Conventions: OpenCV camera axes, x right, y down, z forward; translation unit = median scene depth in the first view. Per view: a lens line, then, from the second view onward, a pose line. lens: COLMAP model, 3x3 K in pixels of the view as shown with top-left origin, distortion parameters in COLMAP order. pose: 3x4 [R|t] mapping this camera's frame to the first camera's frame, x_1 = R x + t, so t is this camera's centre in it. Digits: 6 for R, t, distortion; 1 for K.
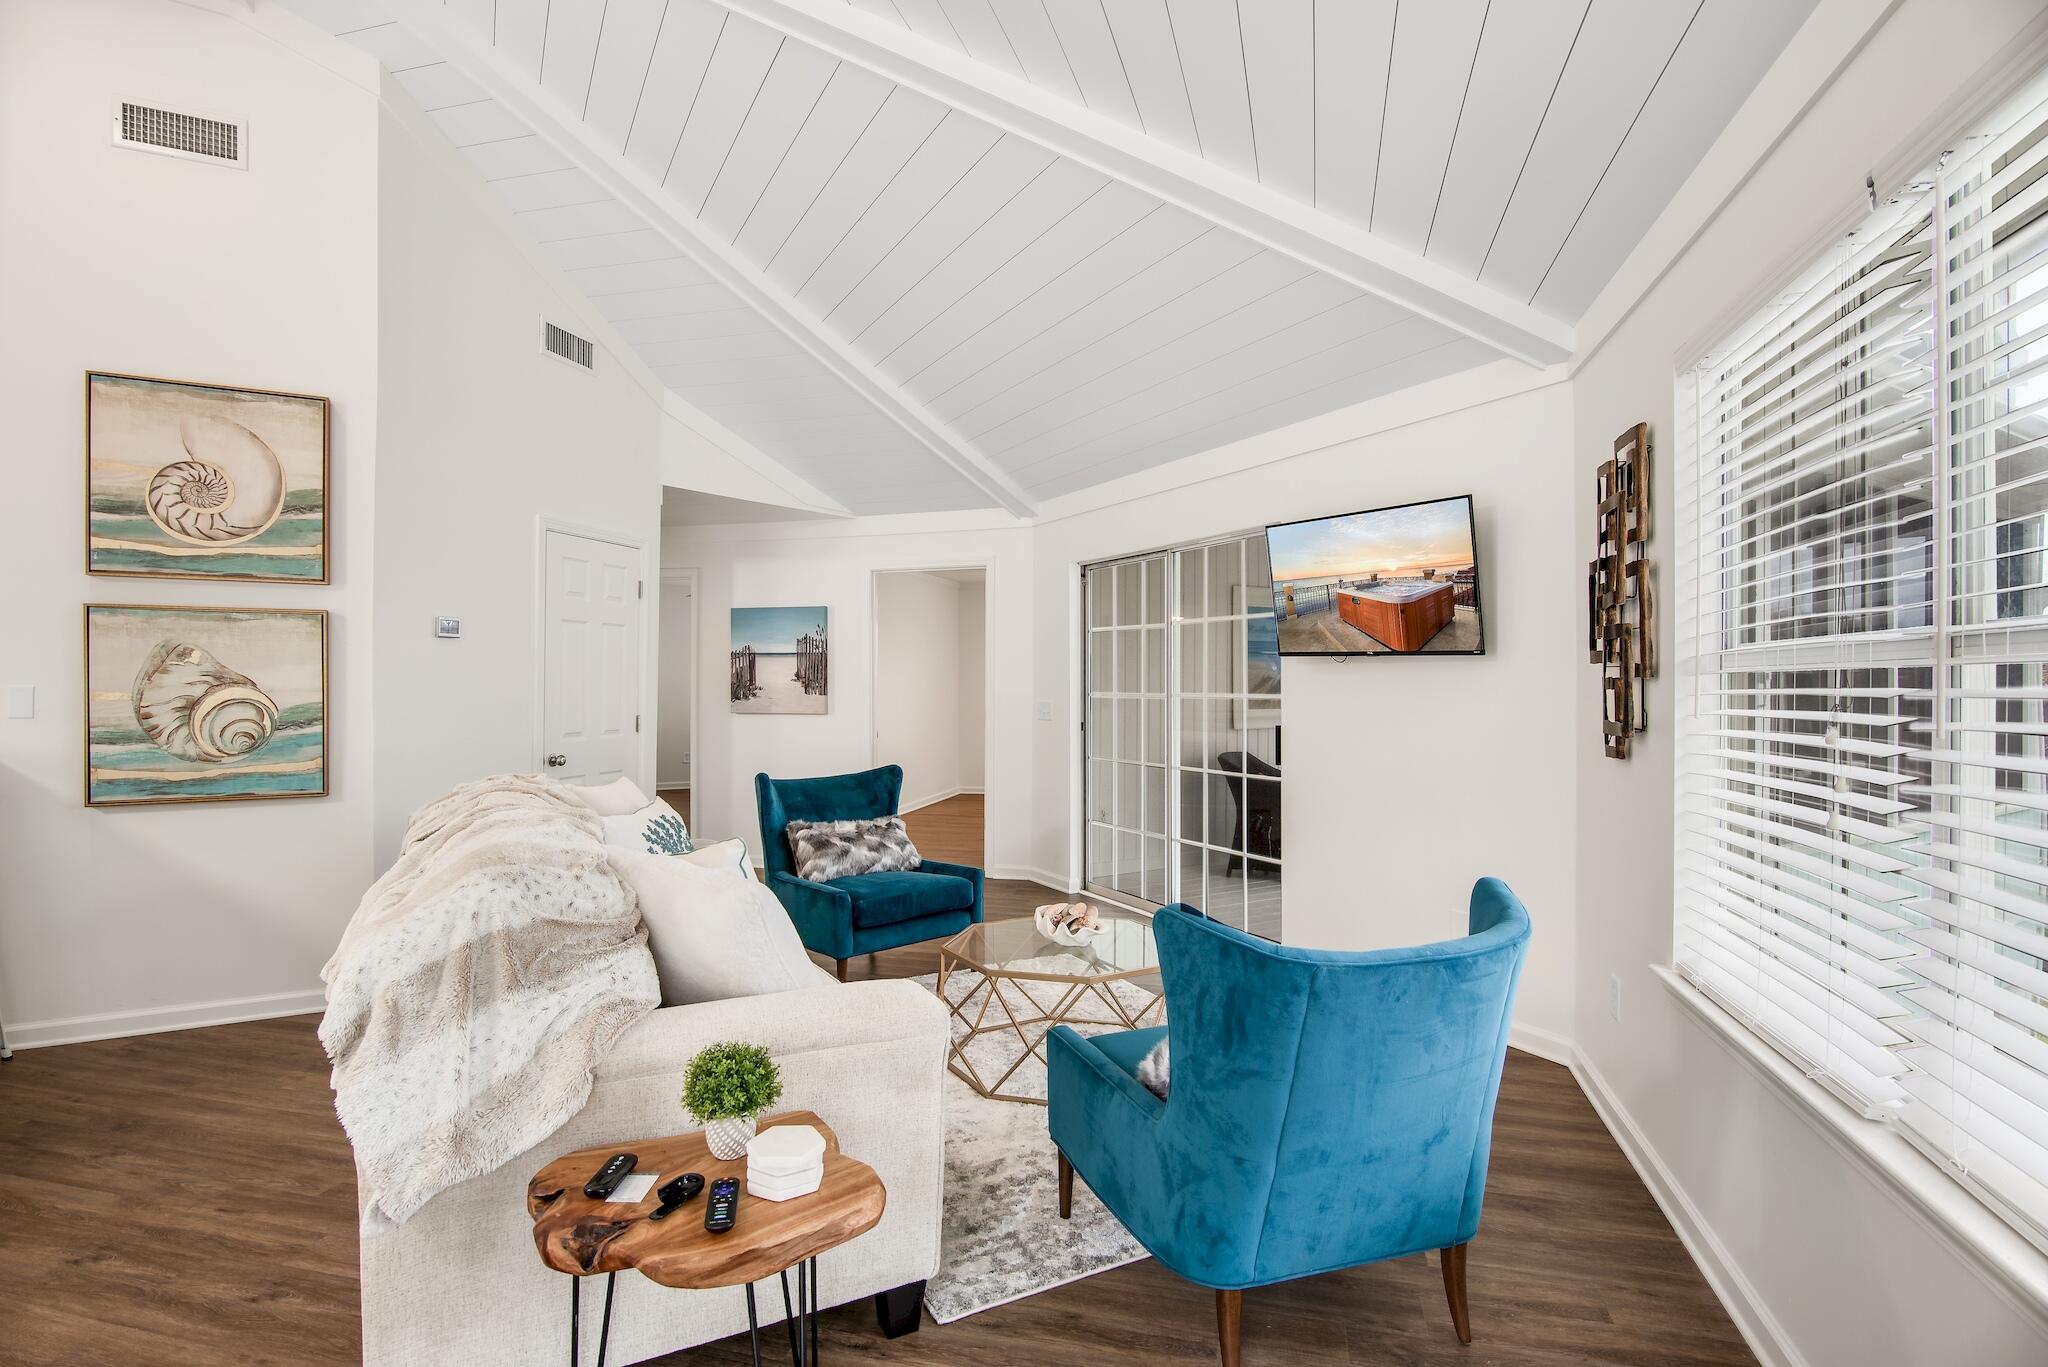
lens RADIAL K [[994.9, 0, 1030.2], [0, 994.9, 691.5], [0, 0, 1]] dist [-0.021032, 0.000239]
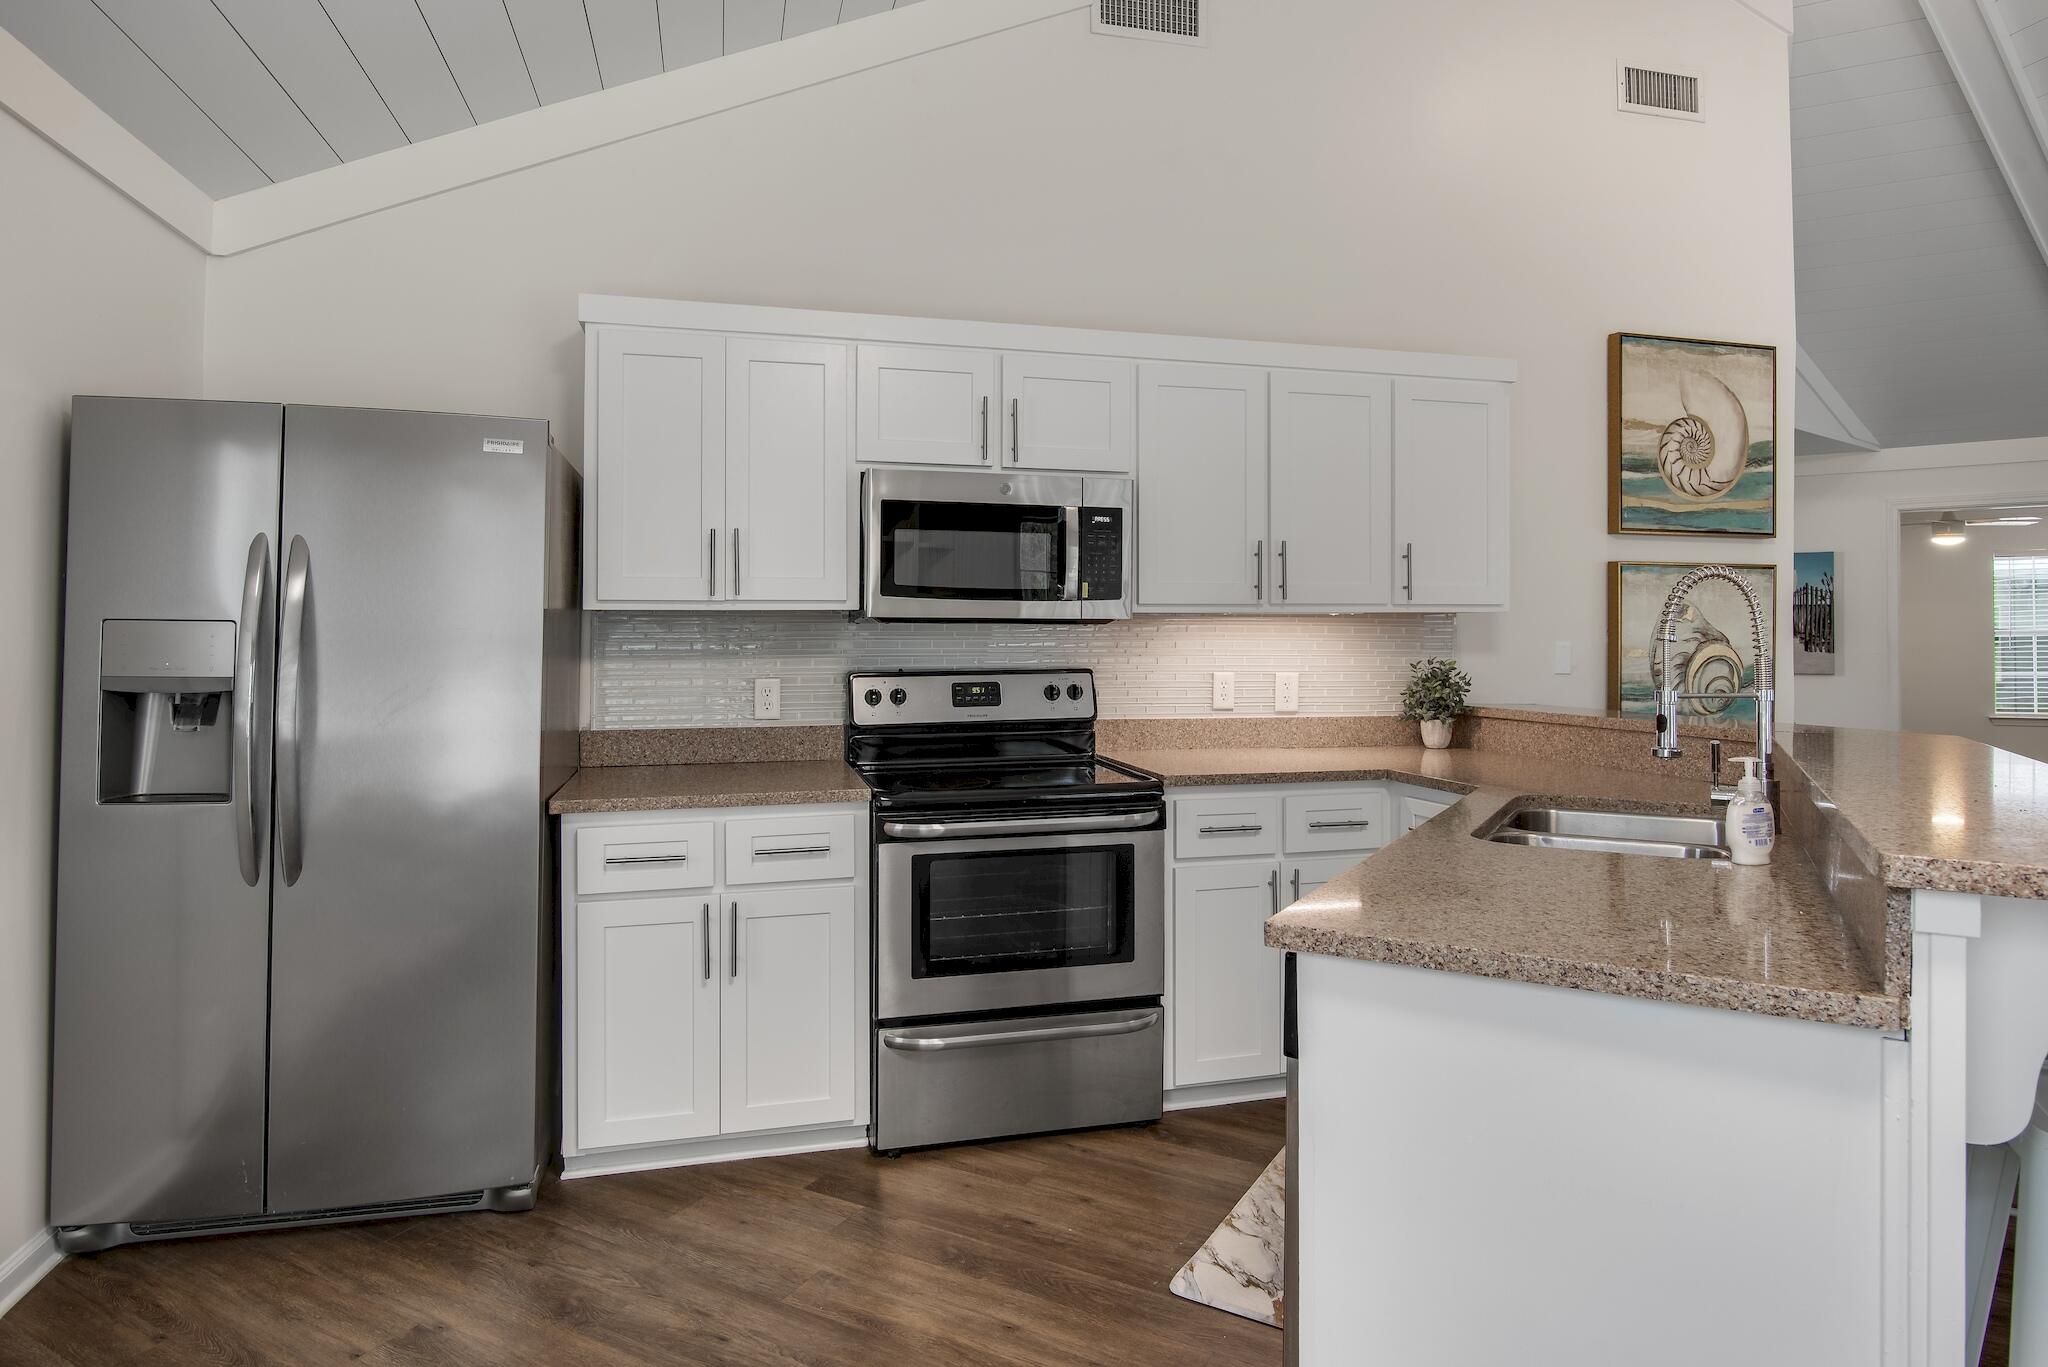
lens RADIAL K [[1147.6, 0, 1019.7], [0, 1147.6, 627.4], [0, 0, 1]] dist [-0.016919, -0.000609]
pose [[0.963005, -0.002206, -0.269476, -1.183196], [-0.002769, 0.999833, -0.018082, 0.001479], [0.269470, 0.018159, 0.962837, -0.293993]]
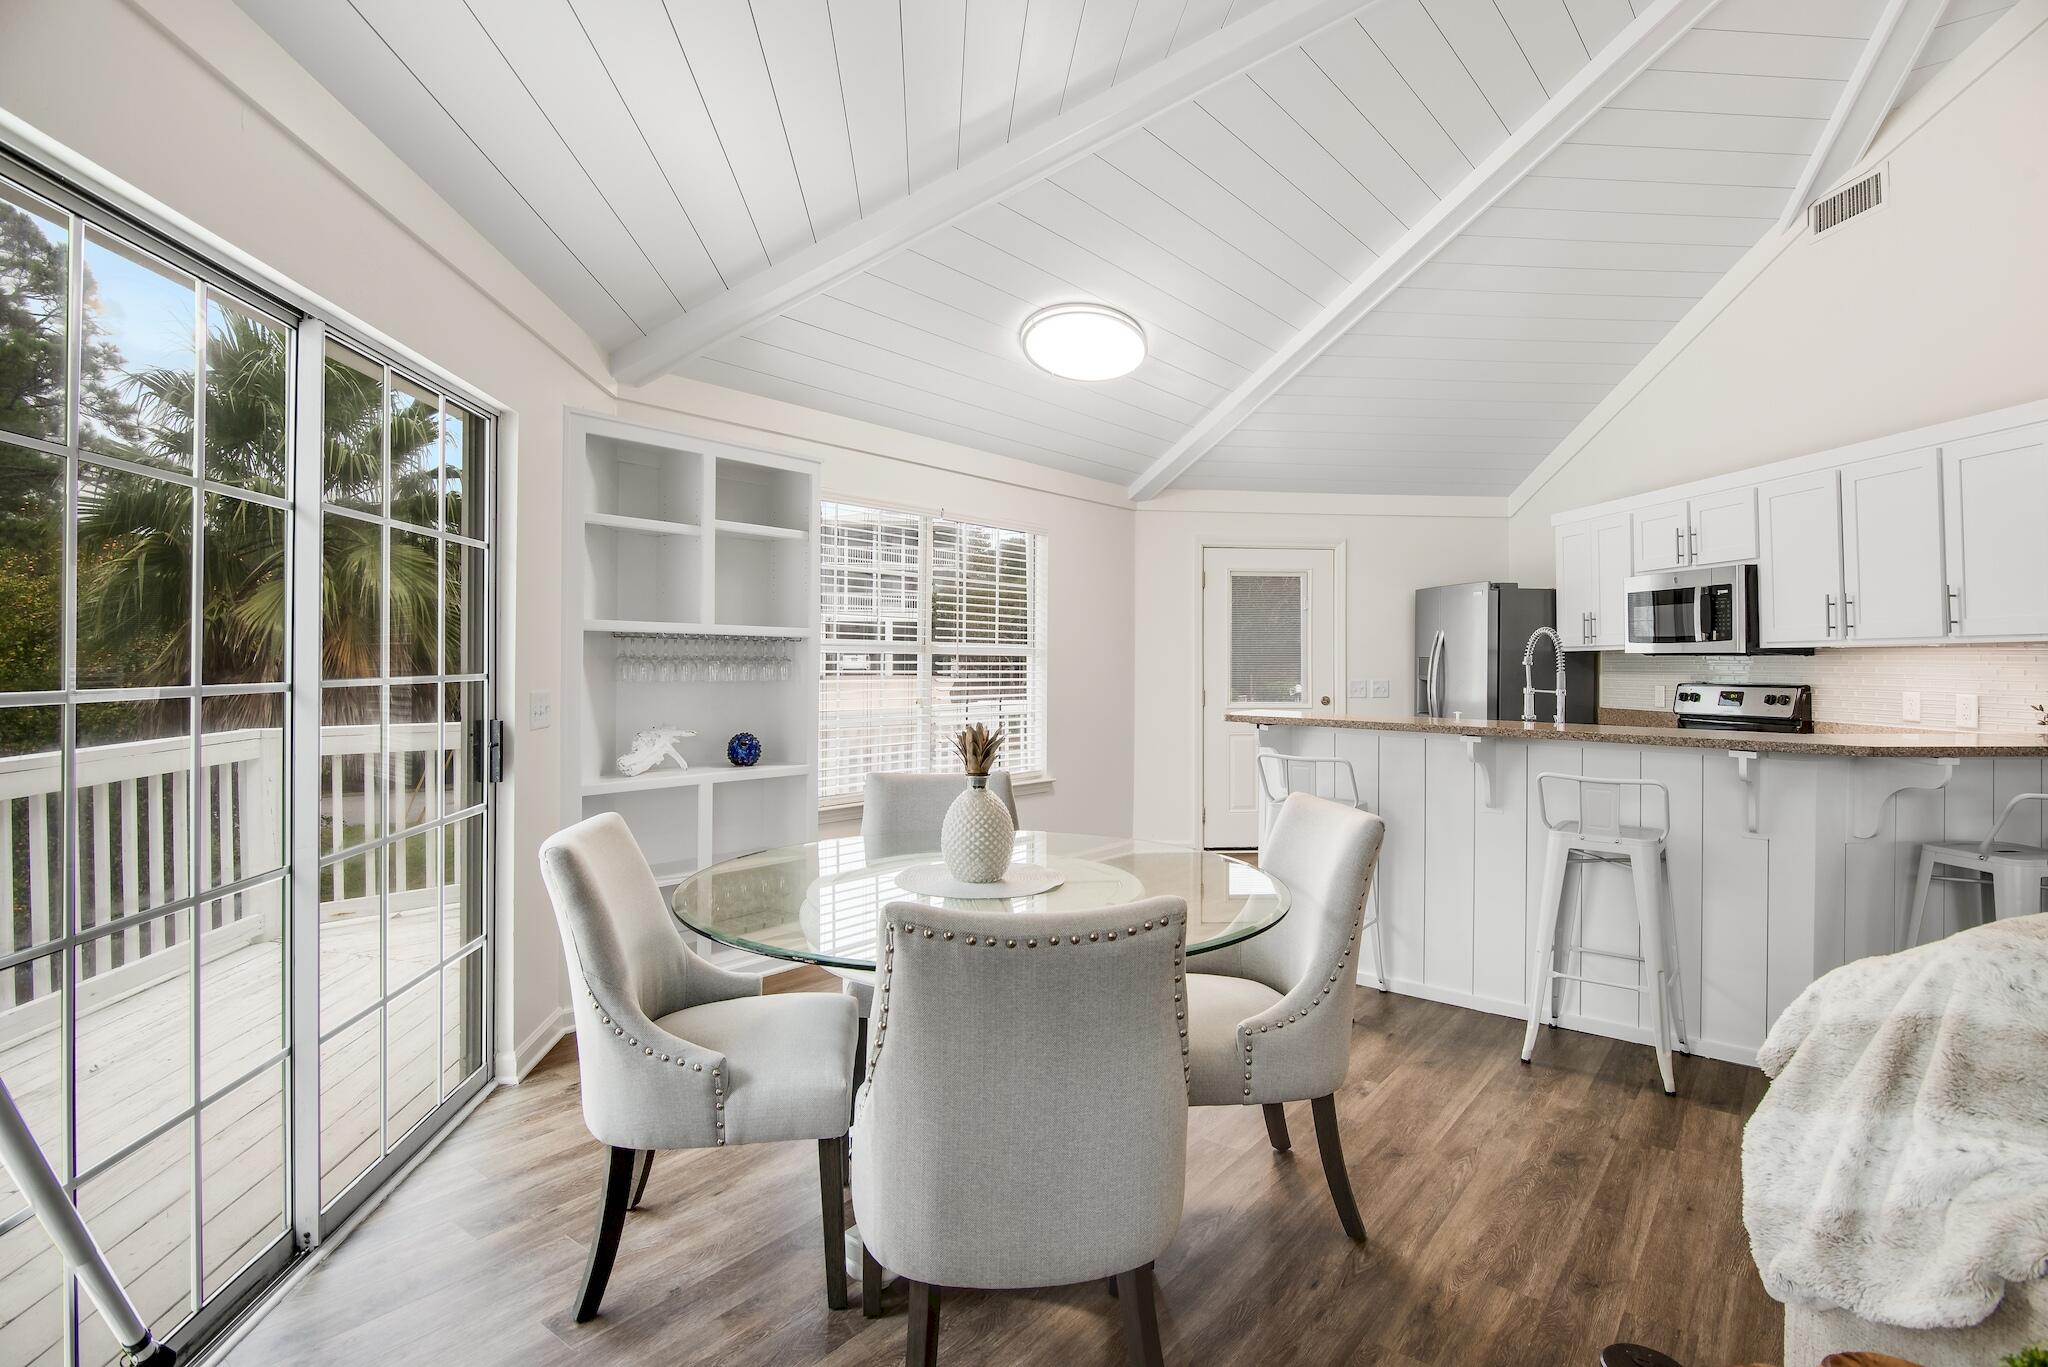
lens RADIAL K [[1026.5, 0, 1020.3], [0, 1026.5, 648.7], [0, 0, 1]] dist [-0.021763, -0.000393]
pose [[-0.417198, -0.011659, -0.908741, 0.181949], [-0.009905, 0.999917, -0.008281, -0.006822], [0.908761, 0.005547, -0.417279, 0.307767]]
